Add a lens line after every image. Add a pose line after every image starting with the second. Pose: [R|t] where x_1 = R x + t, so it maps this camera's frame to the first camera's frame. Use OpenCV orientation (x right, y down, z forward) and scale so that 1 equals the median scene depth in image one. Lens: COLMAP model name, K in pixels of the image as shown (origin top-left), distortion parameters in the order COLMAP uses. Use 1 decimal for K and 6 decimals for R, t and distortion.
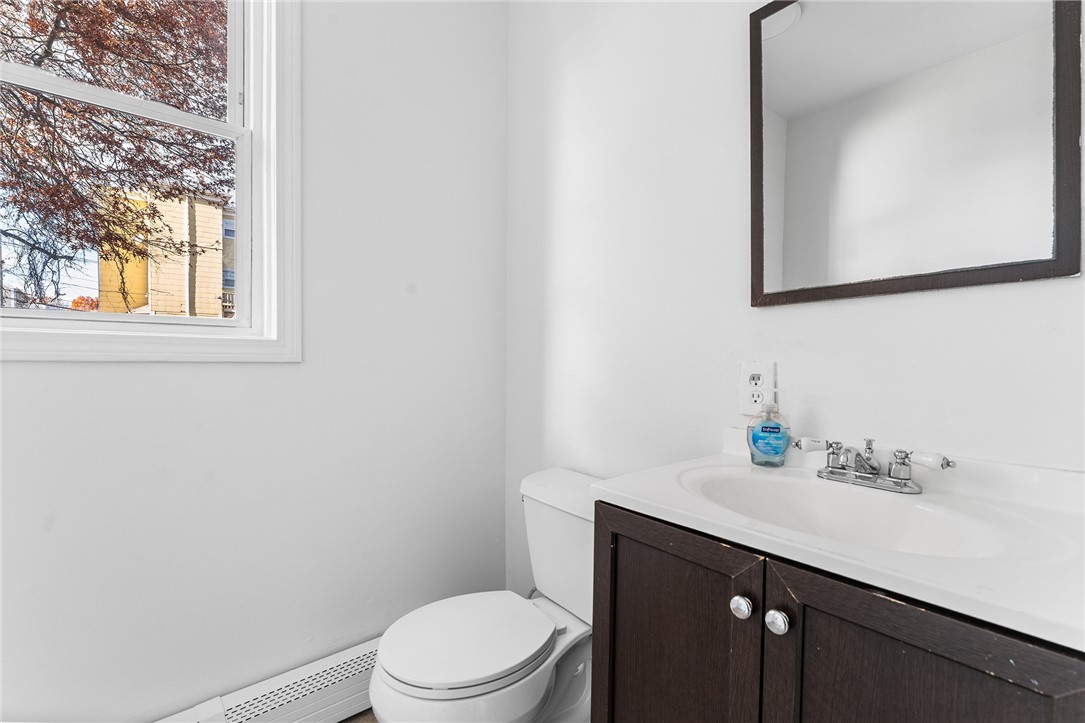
lens RADIAL K [[463.0, 0, 540.8], [0, 463.0, 364.5], [0, 0, 1]] dist [-0.004253, -0.001933]
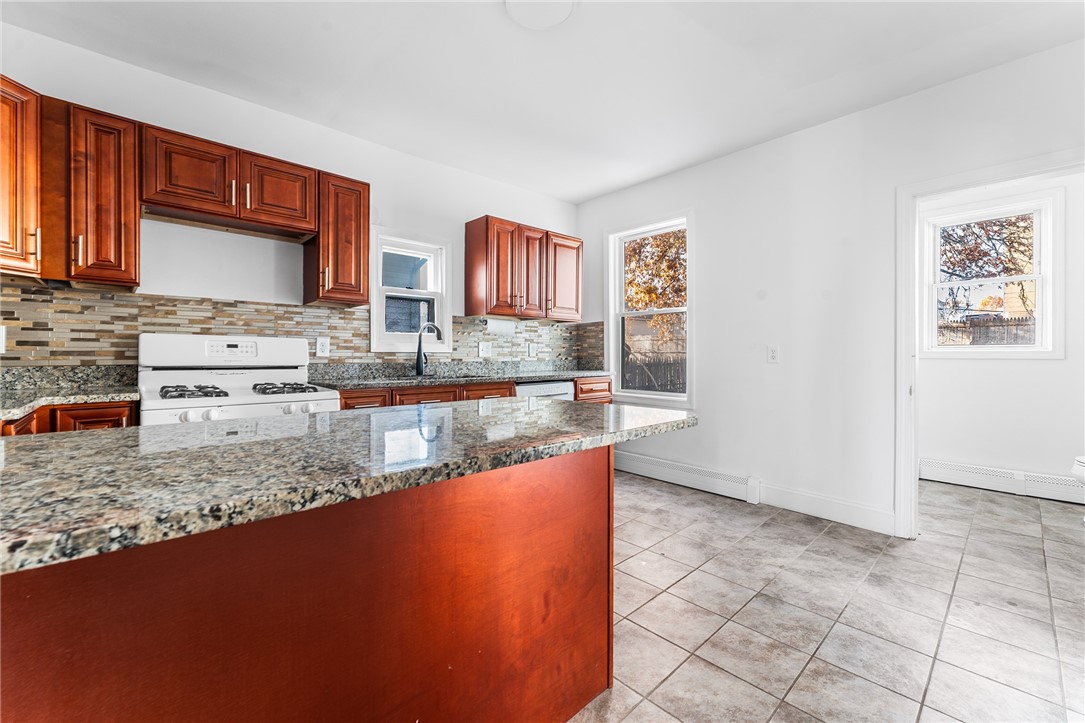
lens RADIAL K [[445.7, 0, 541.7], [0, 445.7, 355.6], [0, 0, 1]] dist [-0.004297, 0.000948]
pose [[-0.002386, 0.003248, -0.999992, 0.243677], [-0.010895, 0.999935, 0.003274, -0.000386], [0.999938, 0.010903, -0.002351, -0.235146]]
